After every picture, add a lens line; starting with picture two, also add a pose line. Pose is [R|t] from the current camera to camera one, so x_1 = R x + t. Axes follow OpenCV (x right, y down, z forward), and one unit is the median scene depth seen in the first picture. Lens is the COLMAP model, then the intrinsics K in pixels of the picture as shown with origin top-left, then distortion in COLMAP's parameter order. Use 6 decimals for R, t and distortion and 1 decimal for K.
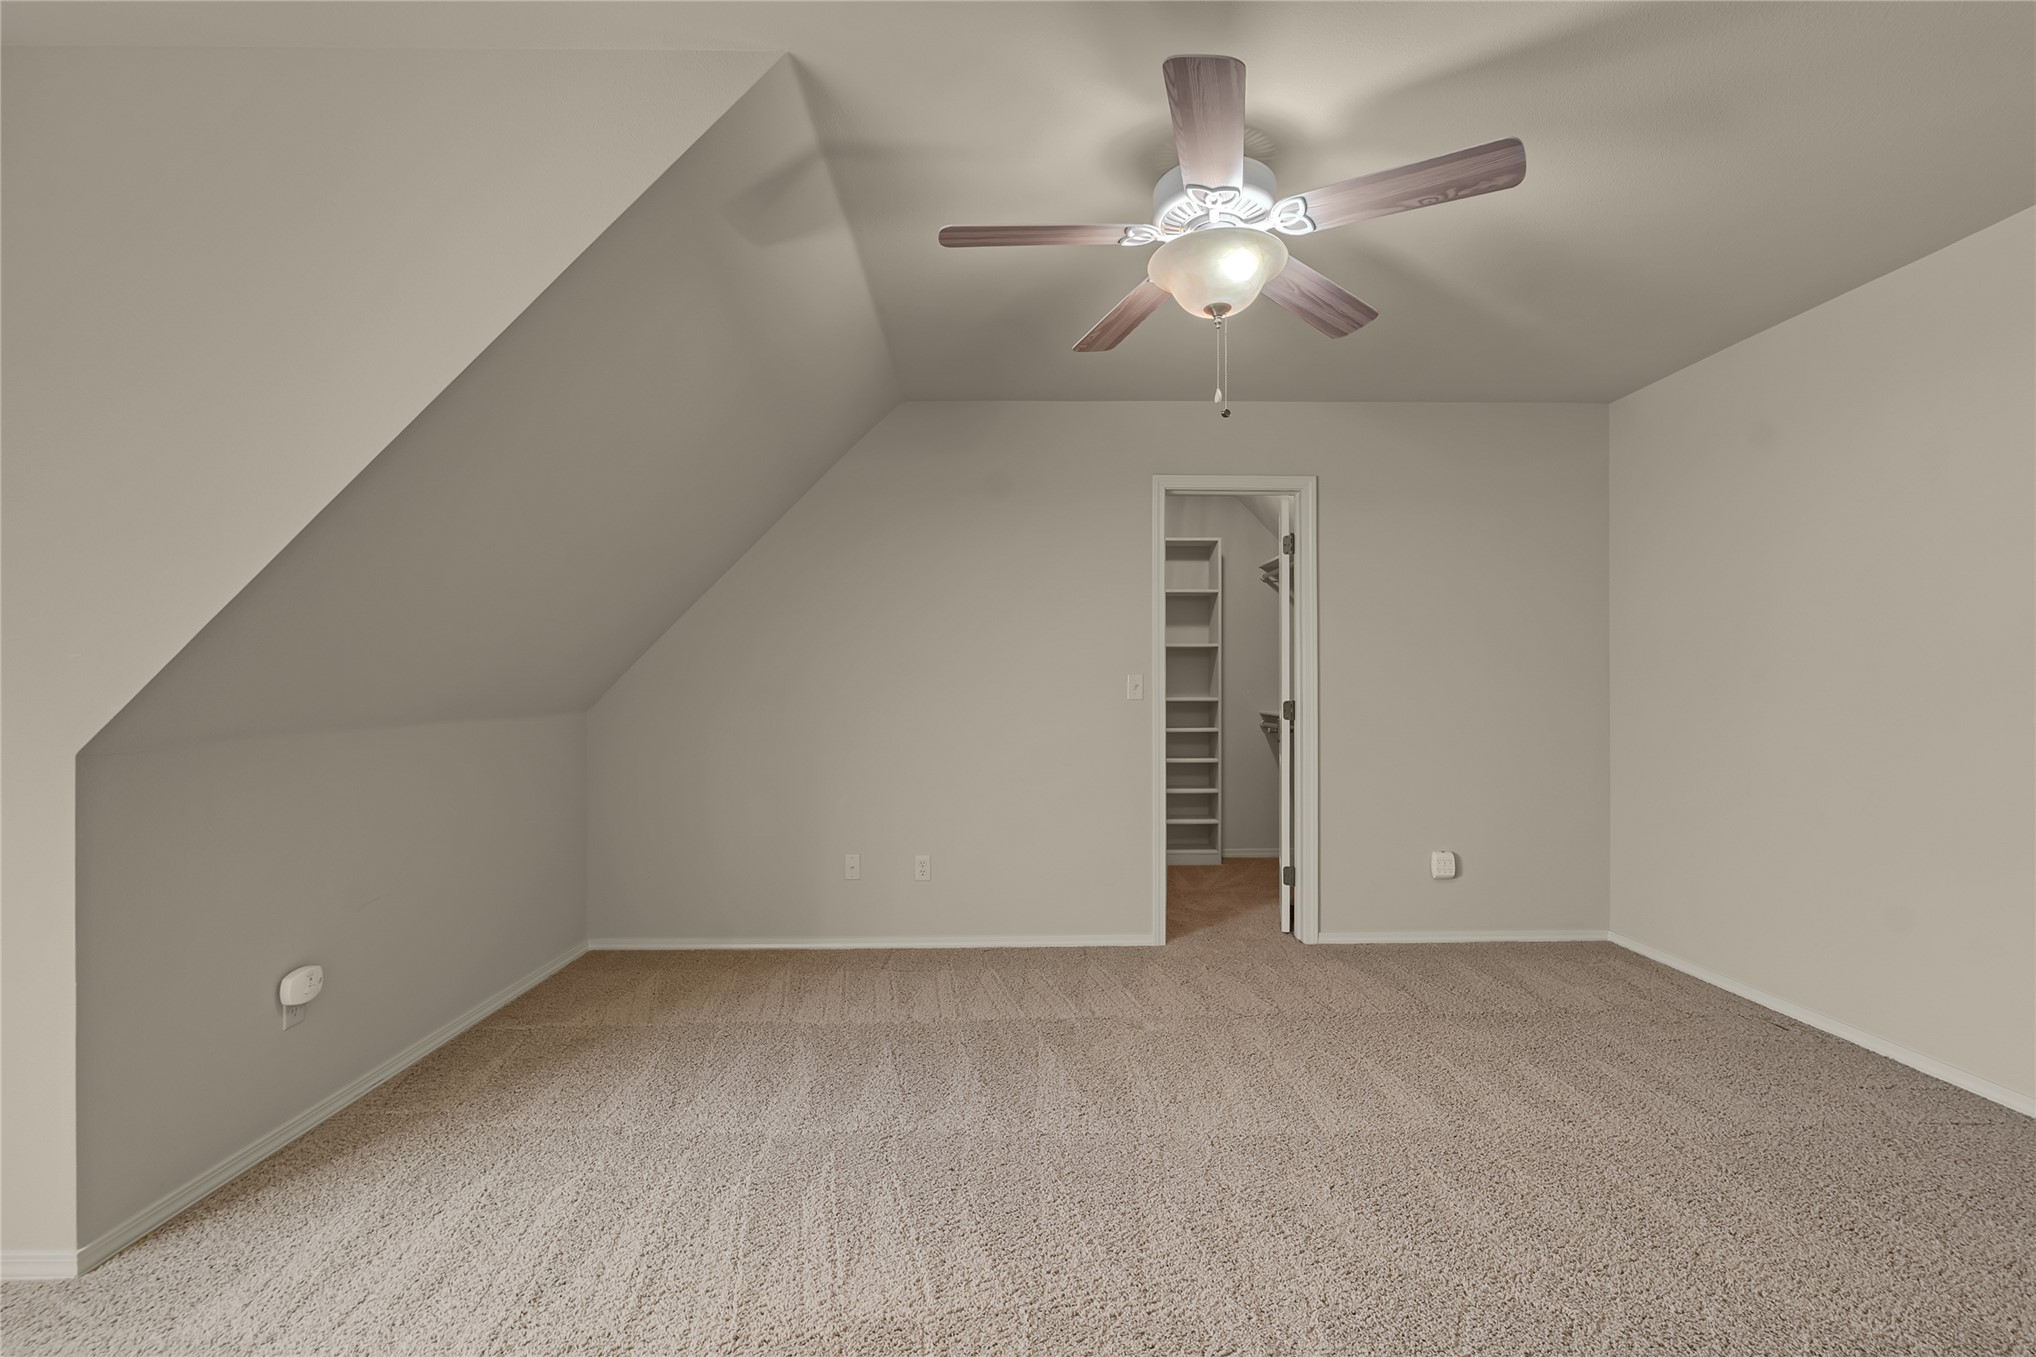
lens RADIAL K [[959.0, 0, 1023.2], [0, 959.0, 681.7], [0, 0, 1]] dist [-0.011192, -0.000674]
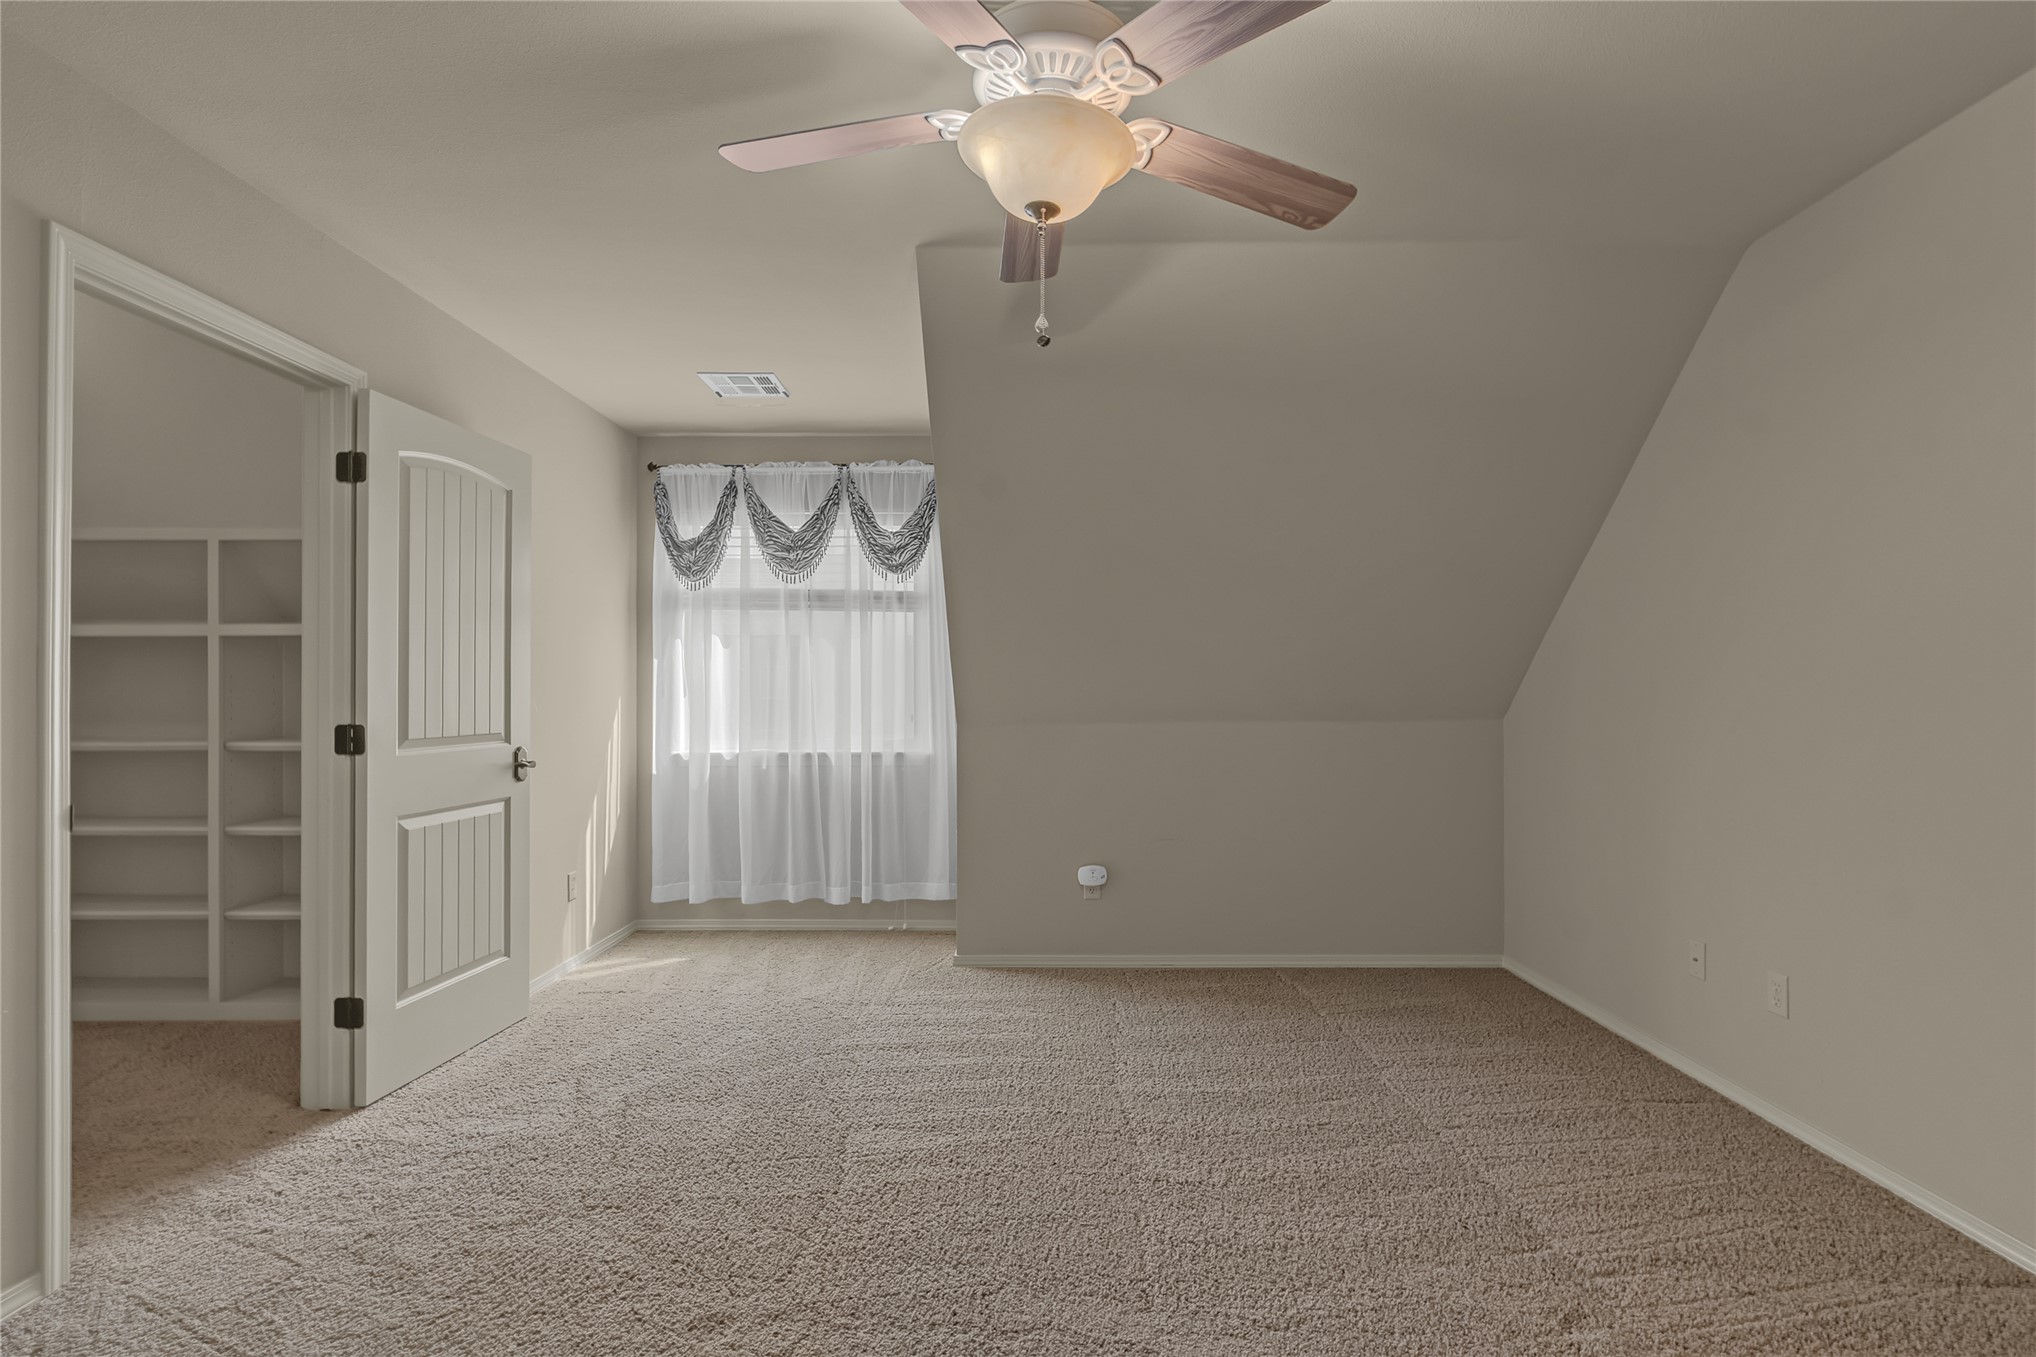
lens RADIAL K [[959.0, 0, 1023.2], [0, 959.0, 681.7], [0, 0, 1]] dist [-0.011192, -0.000674]
pose [[-0.038979, -0.009205, -0.999198, 0.883615], [0.004512, 0.999946, -0.009388, 0.000400], [0.999230, -0.004874, -0.038935, 0.928484]]
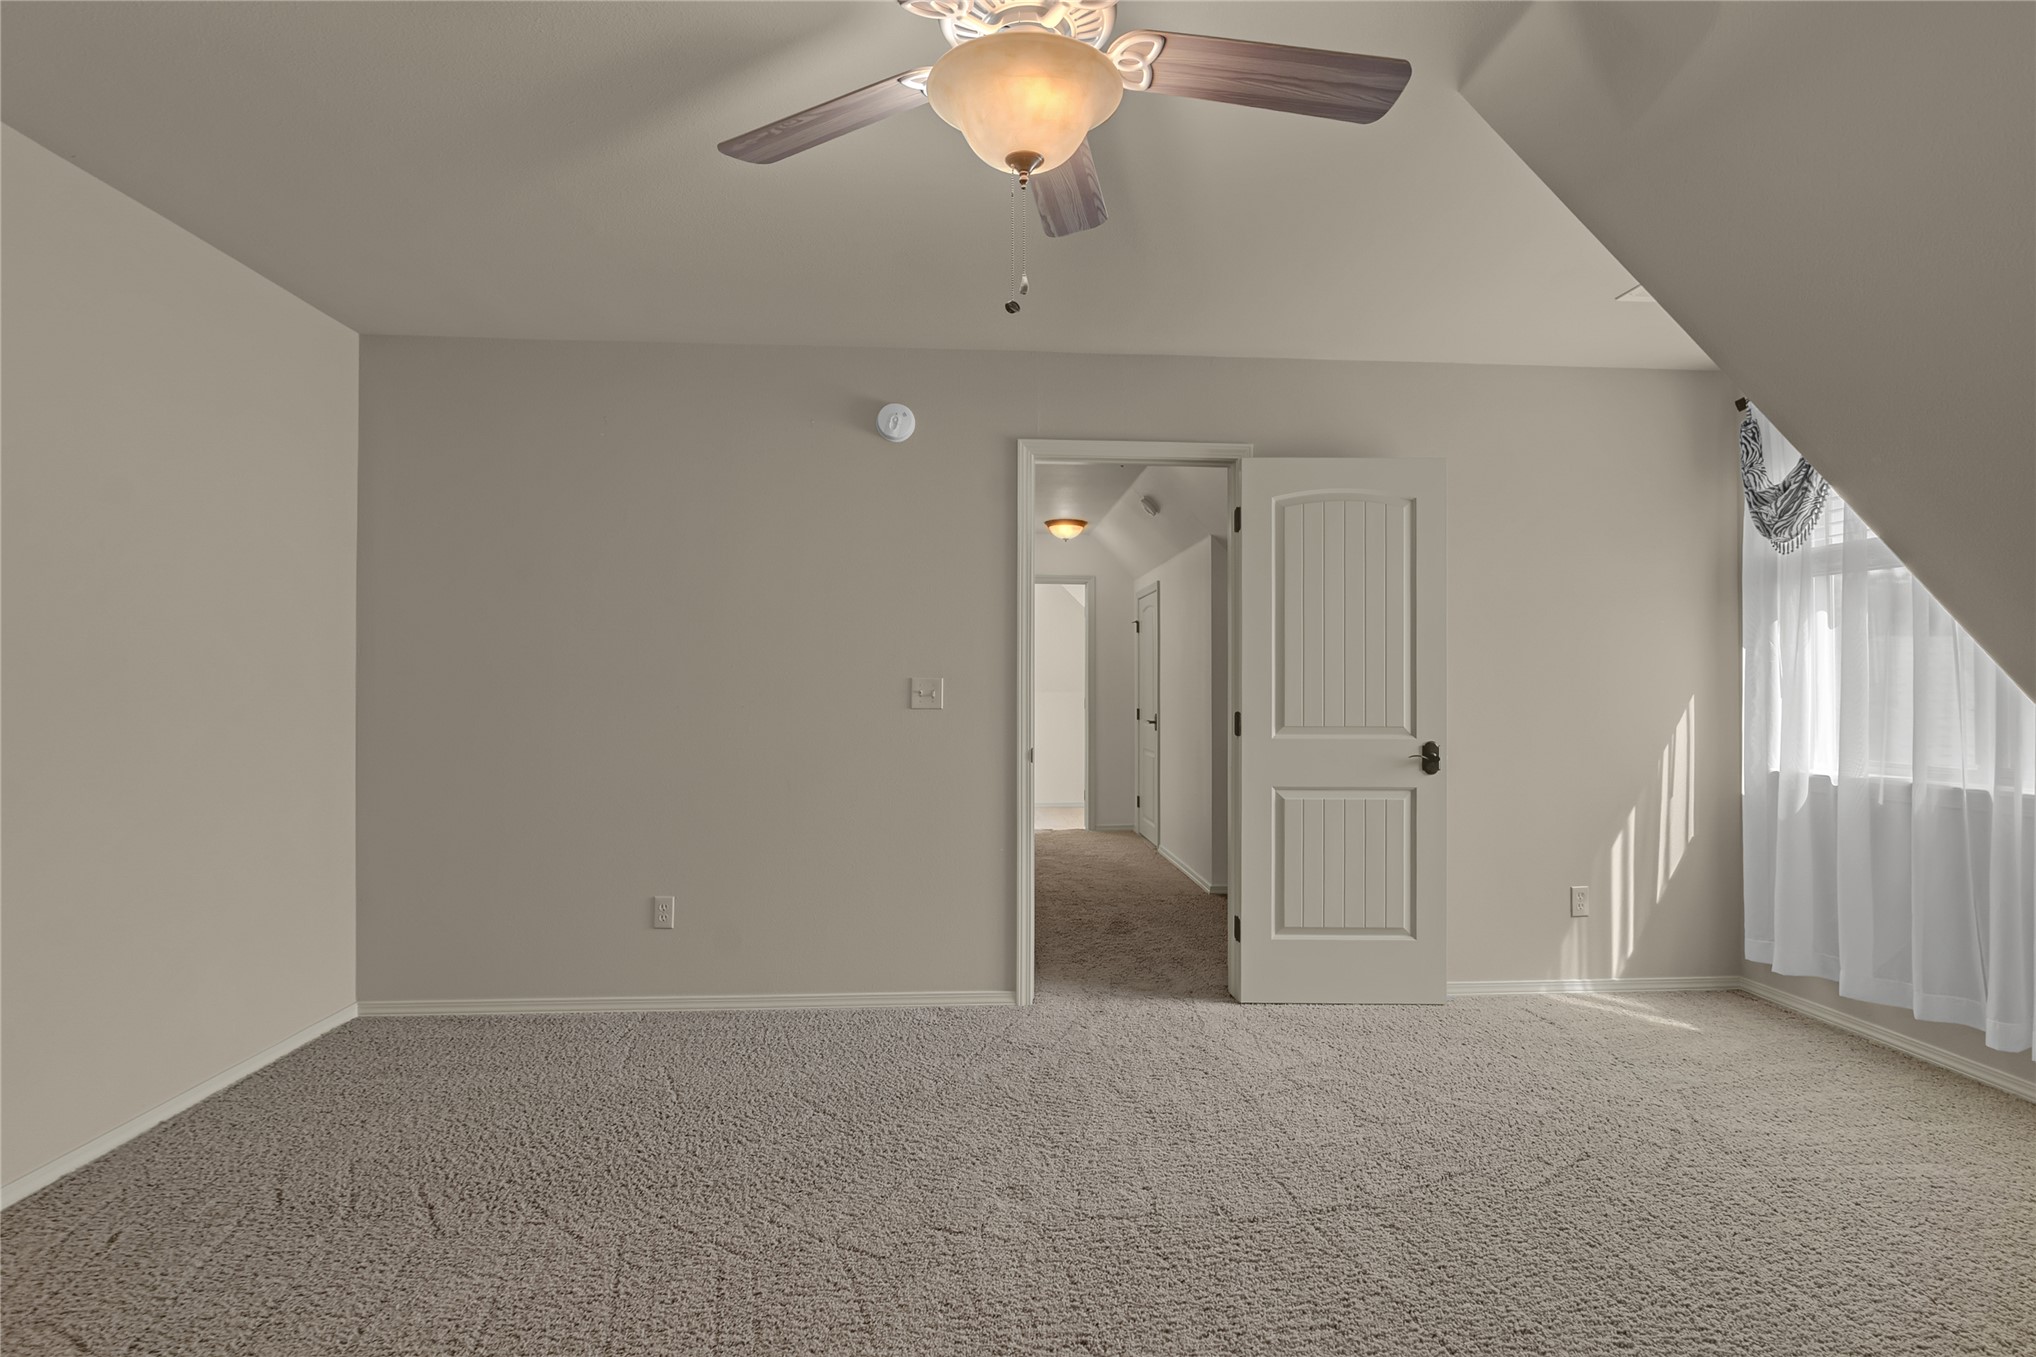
lens RADIAL K [[959.0, 0, 1023.2], [0, 959.0, 681.7], [0, 0, 1]] dist [-0.011192, -0.000674]
pose [[-0.999858, -0.002290, -0.016672, 0.190520], [-0.002117, 0.999944, -0.010350, 0.003893], [0.016695, -0.010313, -0.999807, 1.559547]]
